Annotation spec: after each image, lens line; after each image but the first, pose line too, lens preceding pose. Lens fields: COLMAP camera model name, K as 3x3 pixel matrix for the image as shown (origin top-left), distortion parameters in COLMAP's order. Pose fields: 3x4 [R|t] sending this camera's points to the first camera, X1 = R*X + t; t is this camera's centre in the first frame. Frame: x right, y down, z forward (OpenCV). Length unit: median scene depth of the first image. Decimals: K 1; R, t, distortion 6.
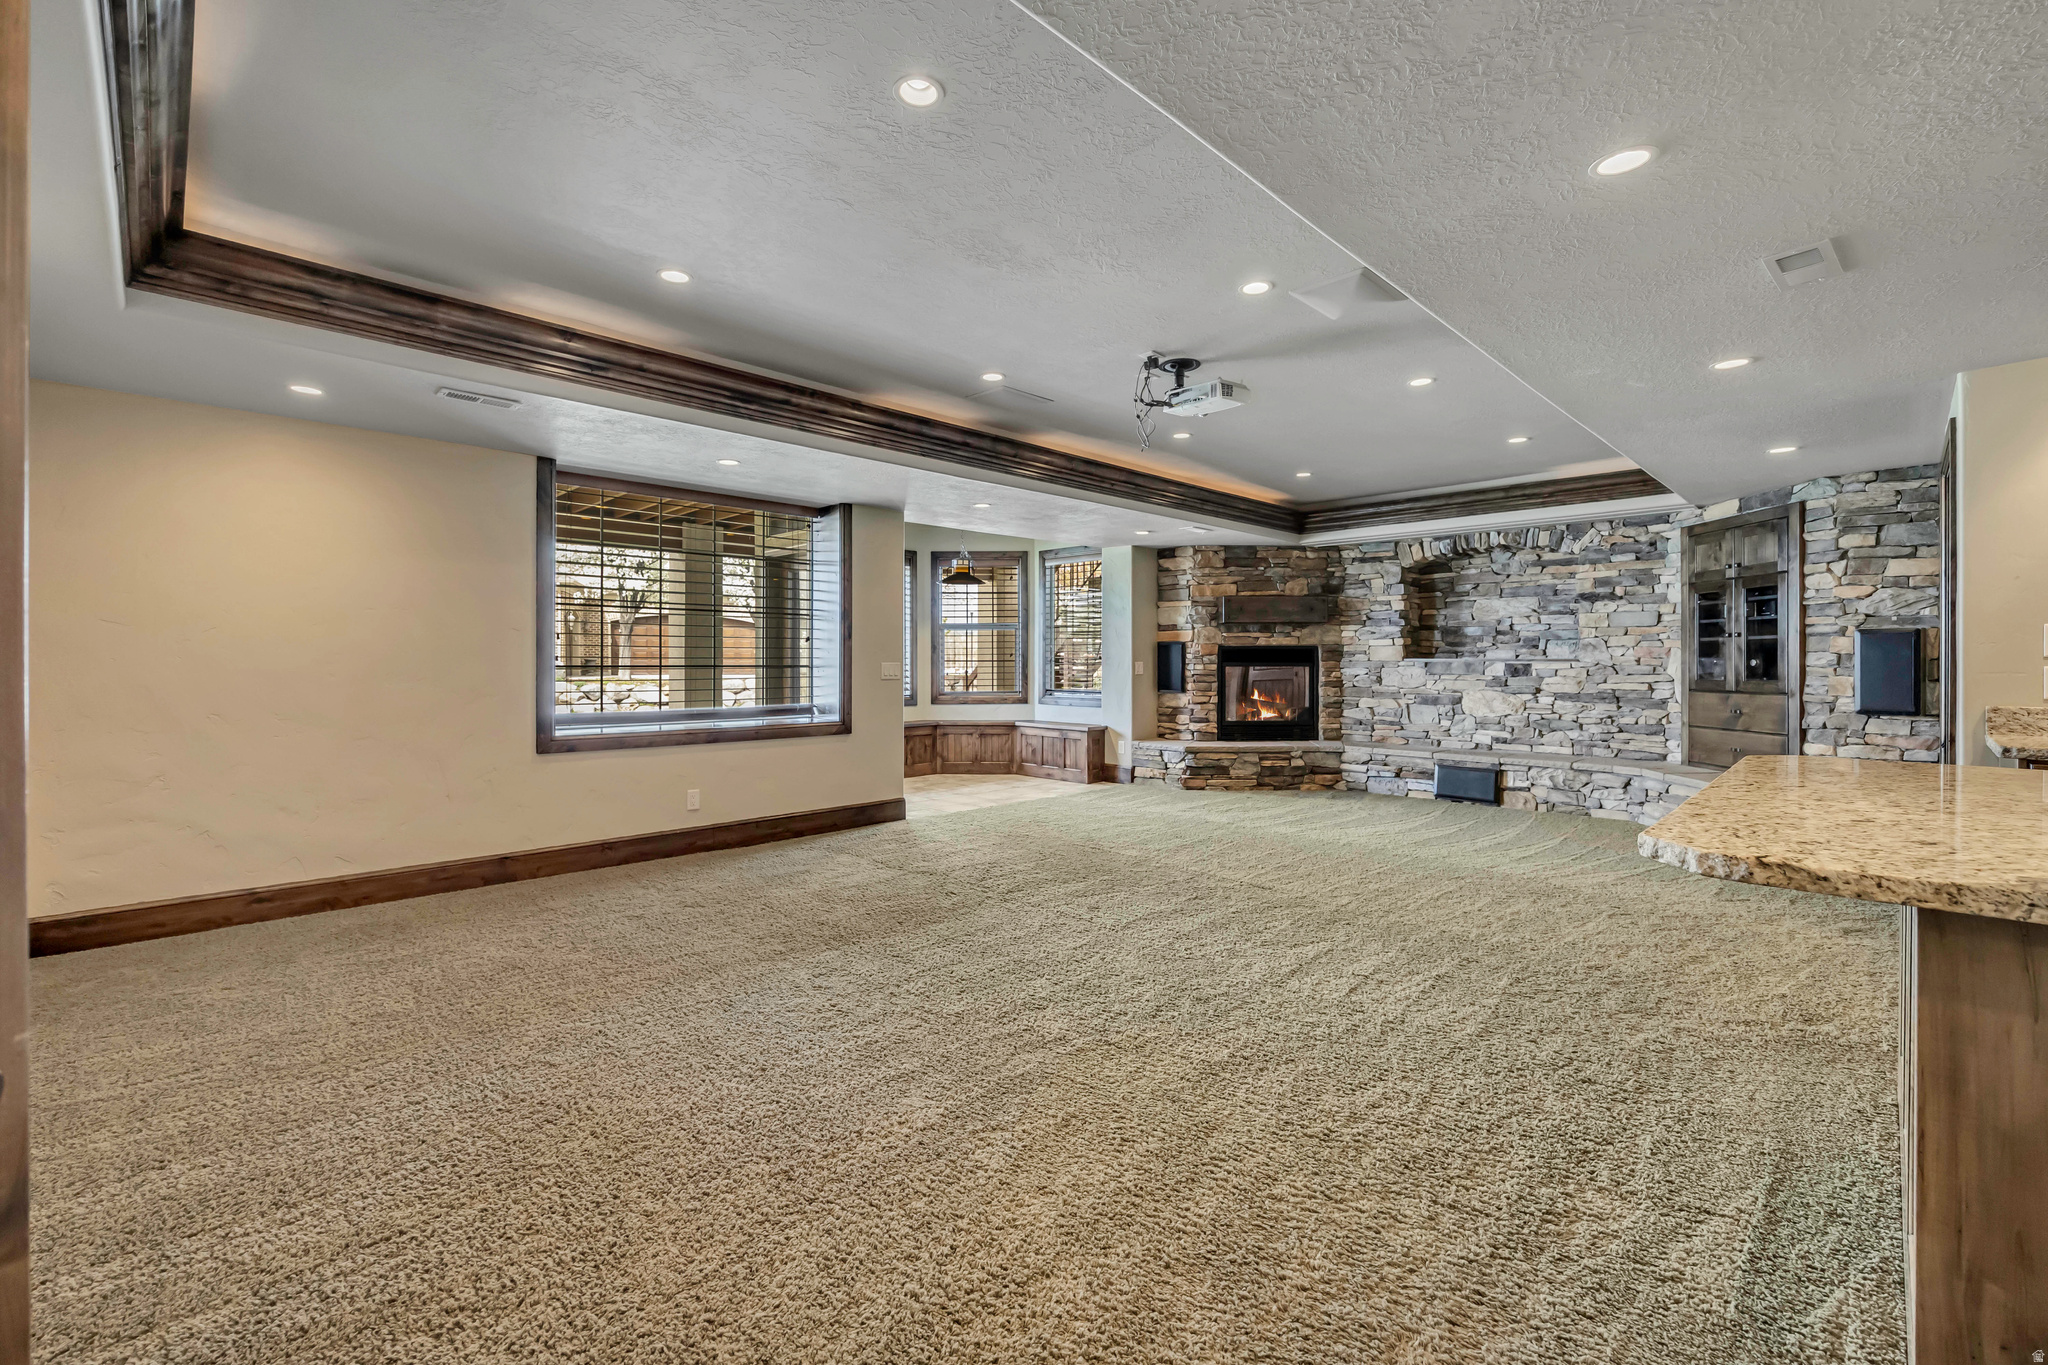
lens RADIAL K [[866.7, 0, 1014.4], [0, 866.7, 666.2], [0, 0, 1]] dist [-0.010592, 0.001606]
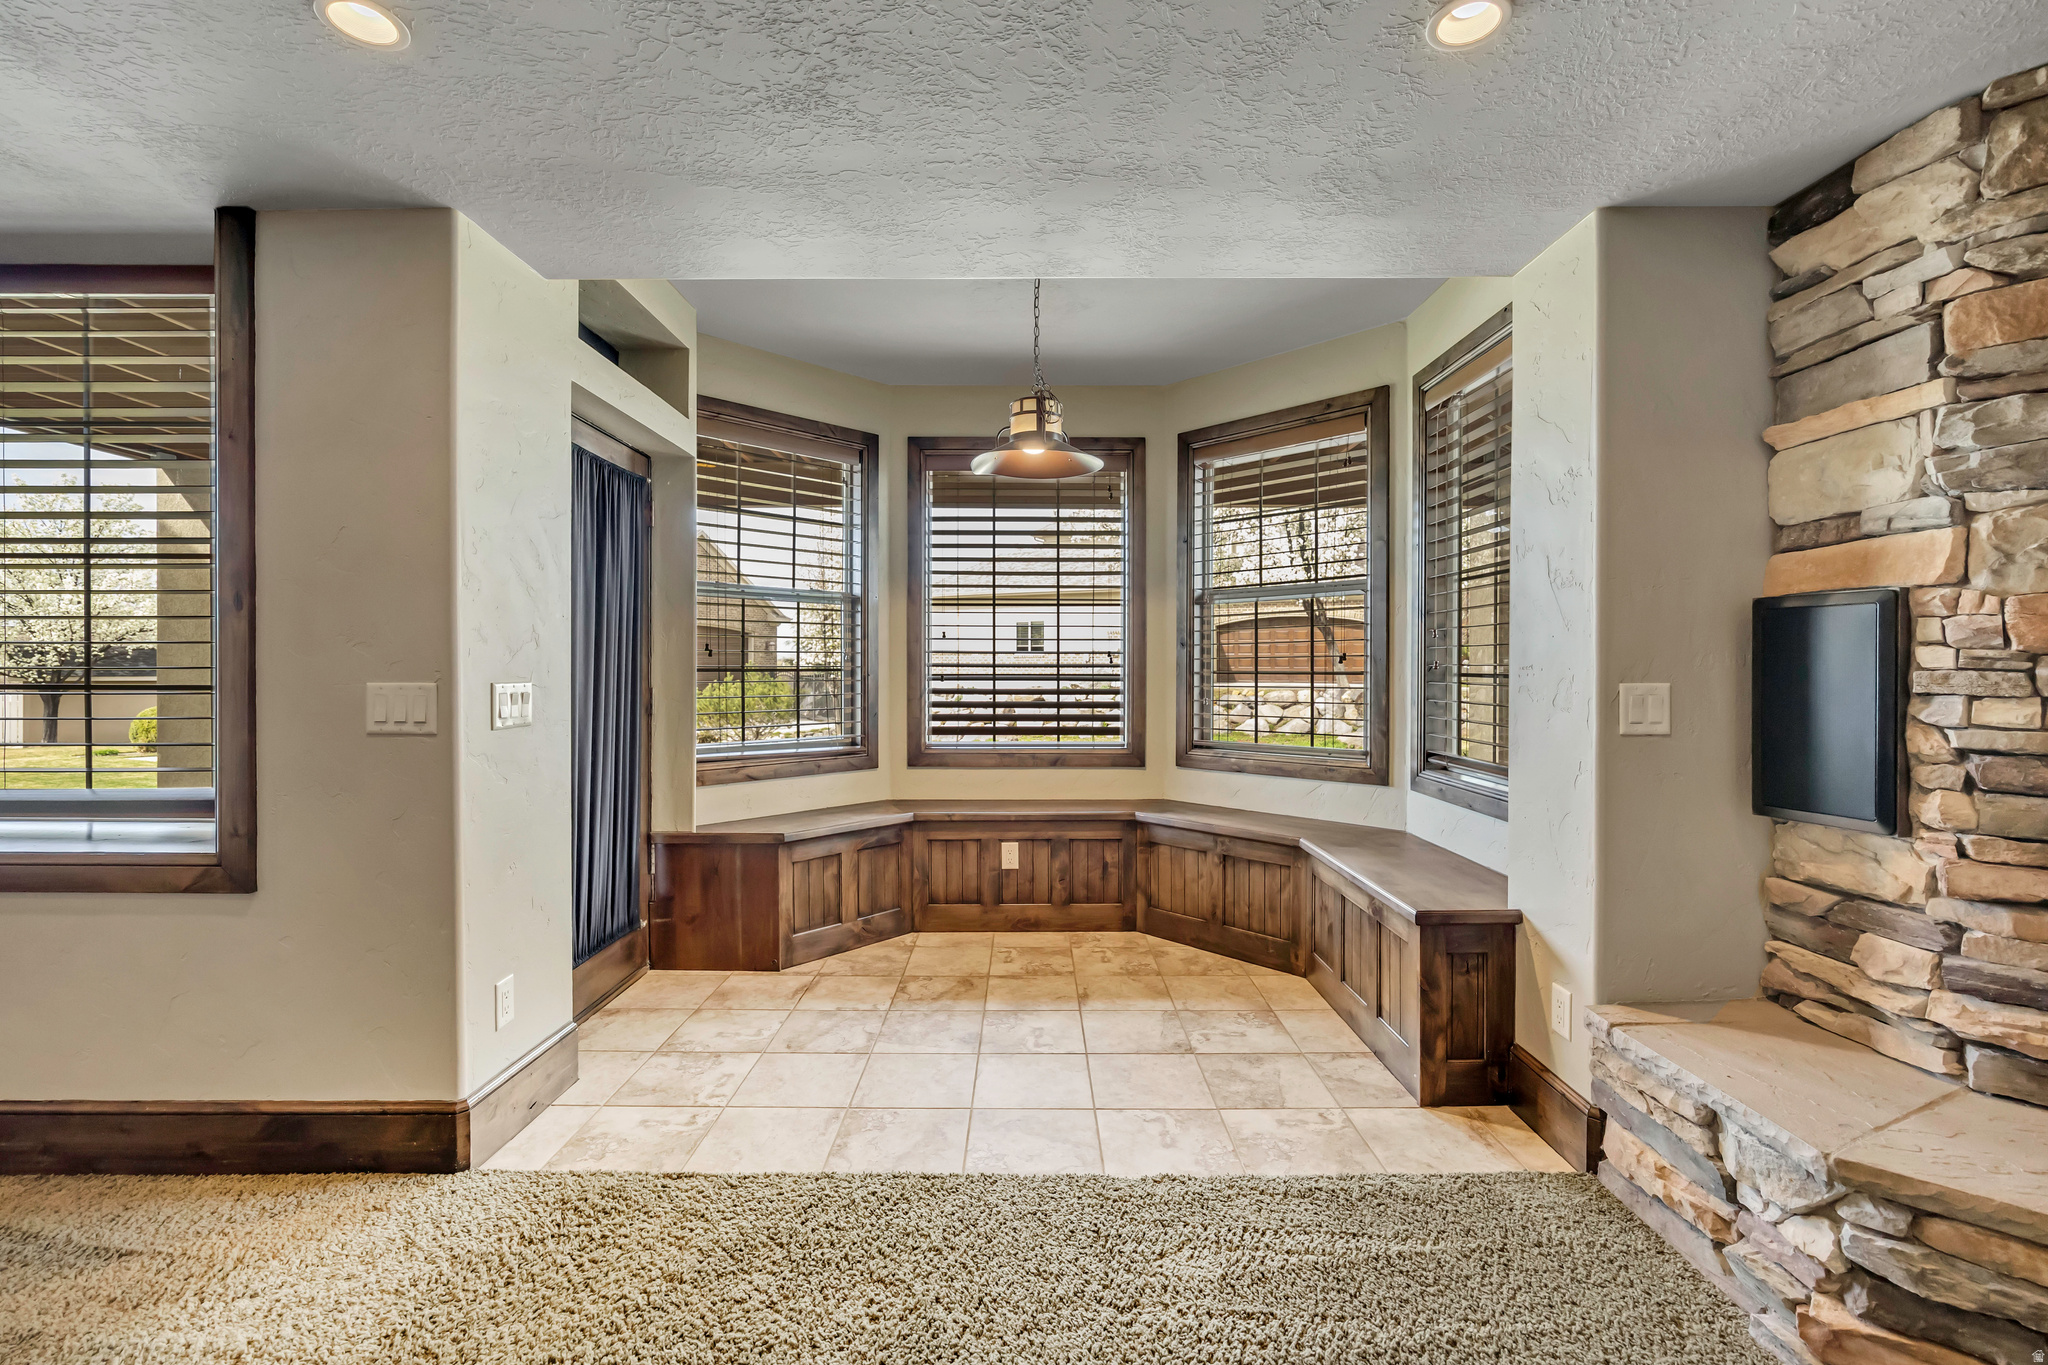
lens RADIAL K [[866.7, 0, 1014.9], [0, 866.7, 672.6], [0, 0, 1]] dist [-0.010592, 0.001606]
pose [[0.718149, 0.005490, -0.695868, 0.197785], [-0.005235, 0.999983, 0.002486, -0.007974], [0.695870, 0.001857, 0.718166, 0.749056]]
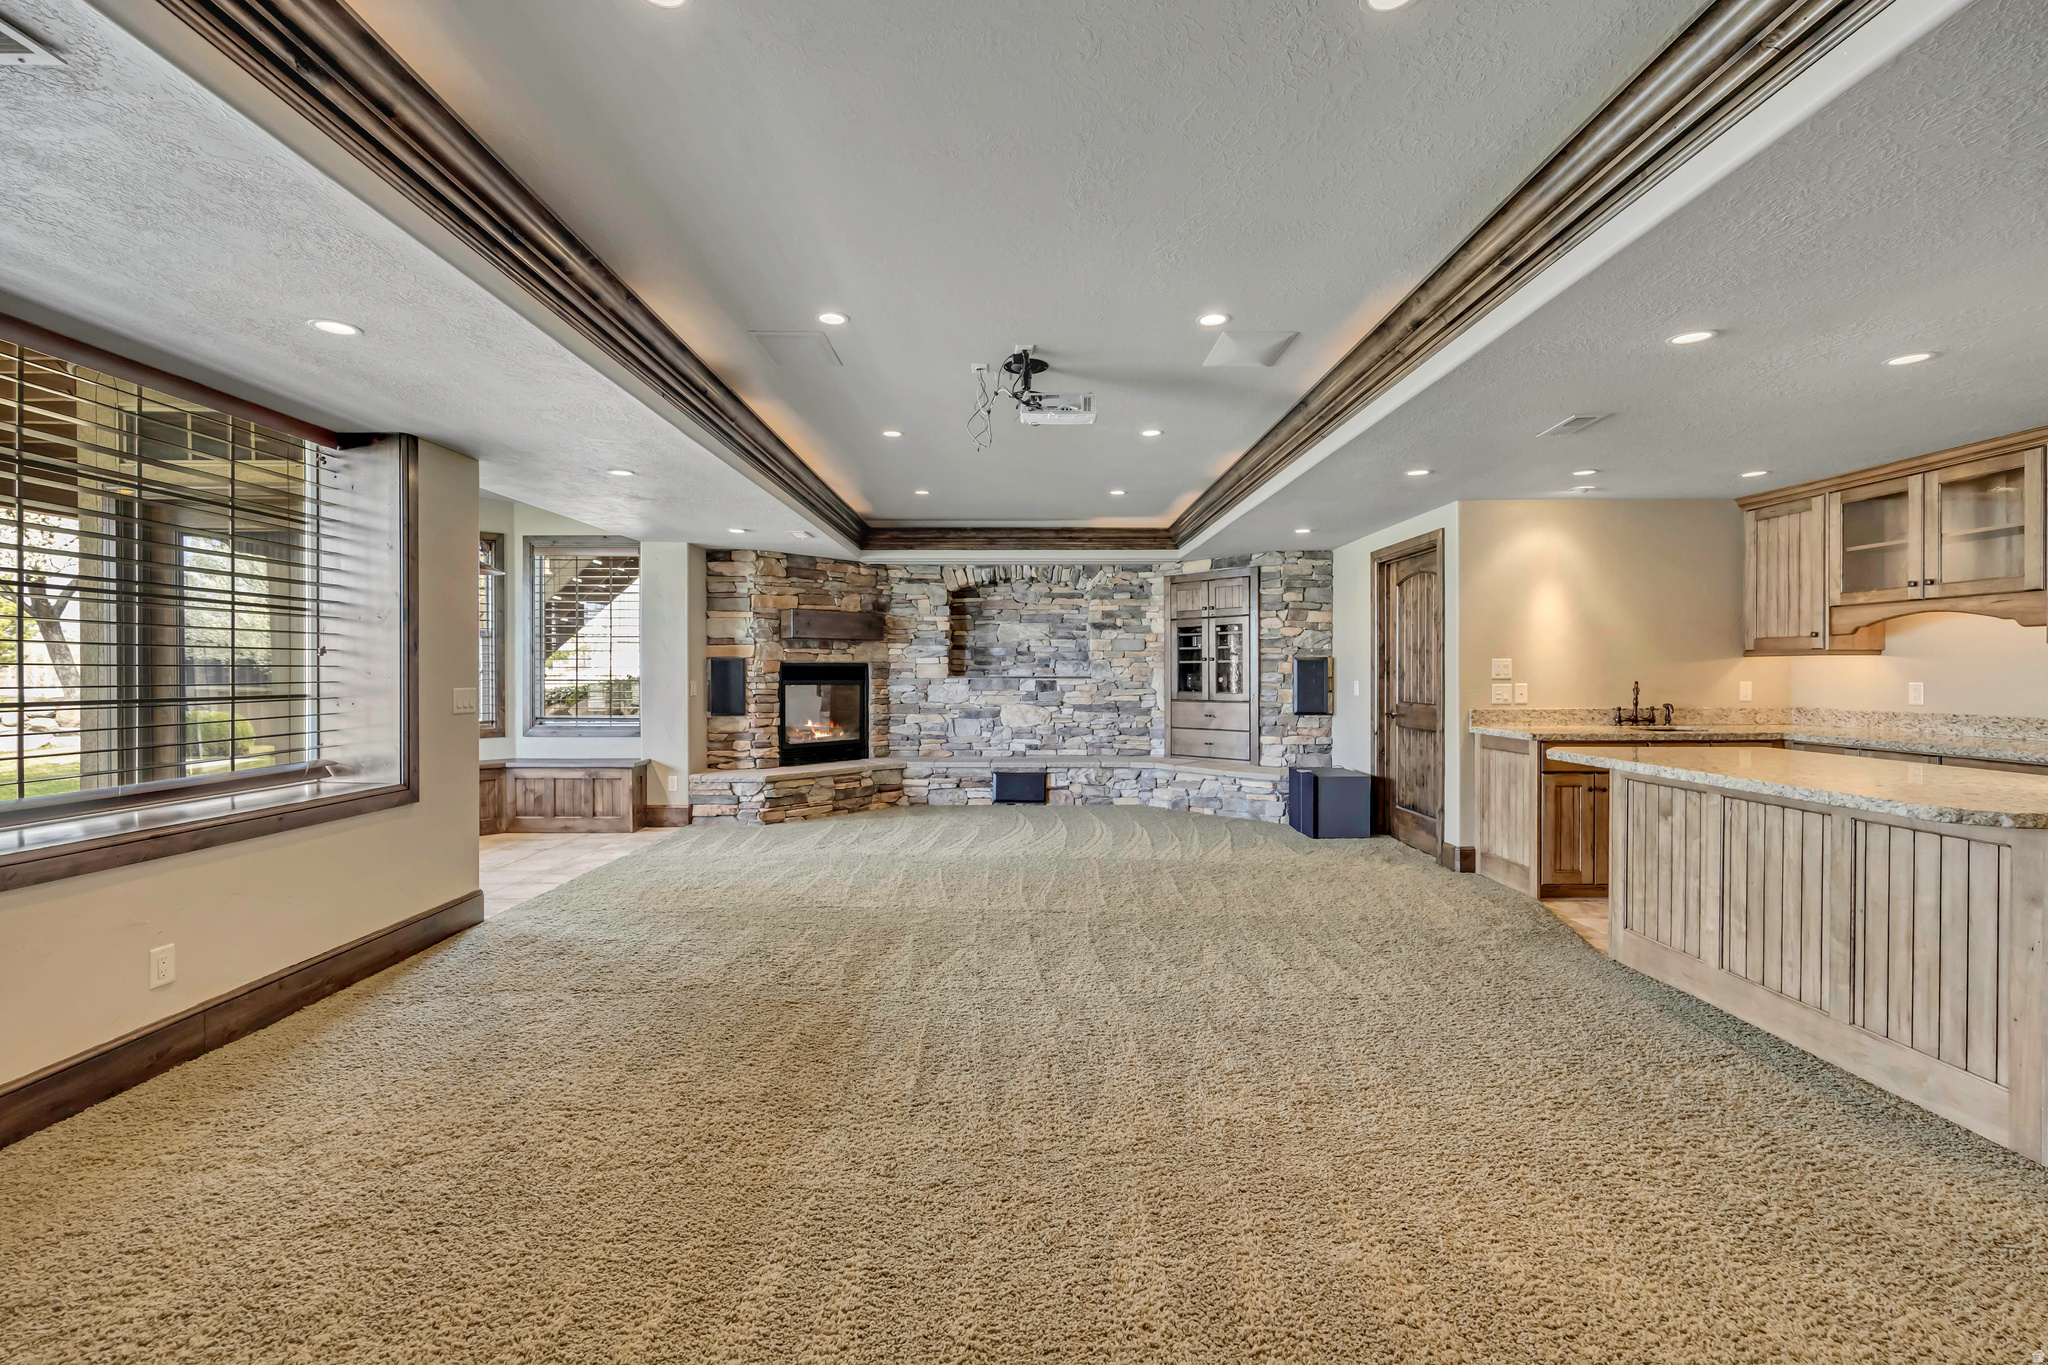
lens RADIAL K [[866.7, 0, 1021.3], [0, 866.7, 678.0], [0, 0, 1]] dist [-0.010592, 0.001606]
pose [[0.693476, -0.005789, 0.720456, -0.259809], [0.006027, 0.999979, 0.002234, -0.008395], [-0.720454, 0.002793, 0.693497, 0.193955]]
